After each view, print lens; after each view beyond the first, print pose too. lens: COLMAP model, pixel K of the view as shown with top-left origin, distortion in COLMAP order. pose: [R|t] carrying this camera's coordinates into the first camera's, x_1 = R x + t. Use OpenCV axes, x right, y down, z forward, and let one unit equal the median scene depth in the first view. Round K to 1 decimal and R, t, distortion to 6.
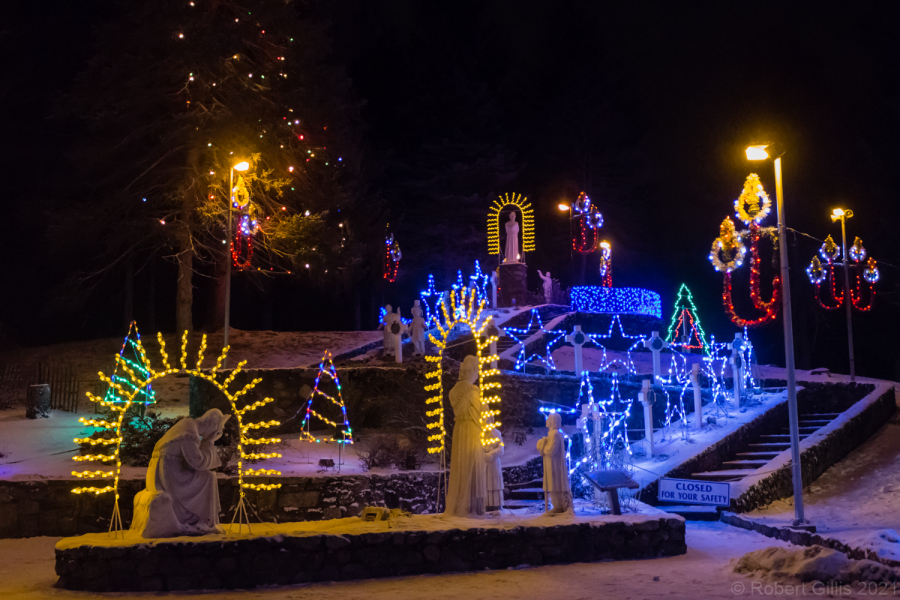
lens RADIAL K [[986.5, 0, 450.7], [0, 986.5, 300.3], [0, 0, 1]] dist [0.057048, 0.000000]
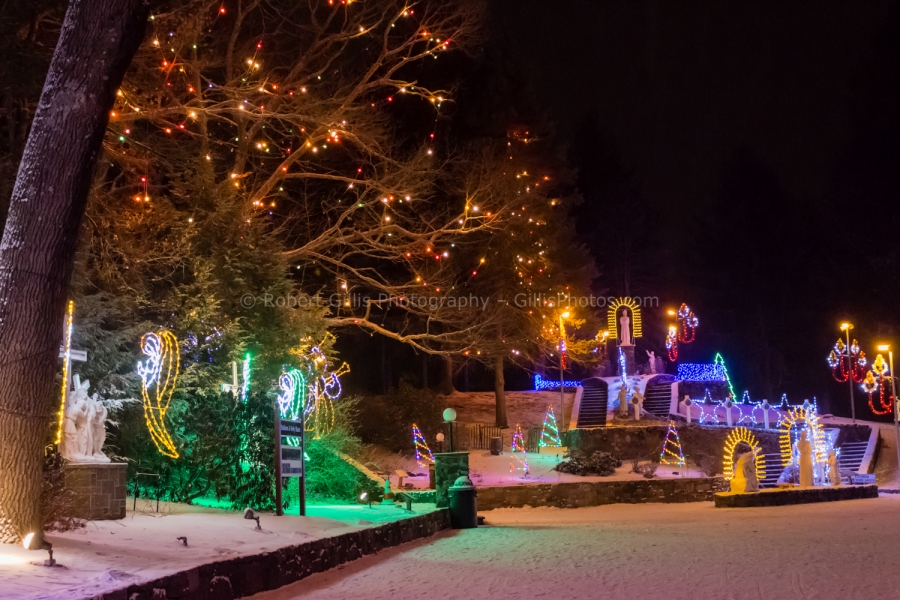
lens RADIAL K [[1189.5, 0, 449.5], [0, 1189.5, 300.0], [0, 0, 1]] dist [0.026363, 0.000000]
pose [[0.980726, 0.002677, 0.195369, -0.964268], [-0.003023, 0.999994, 0.001475, -0.186770], [-0.195364, -0.002037, 0.980729, -1.256128]]
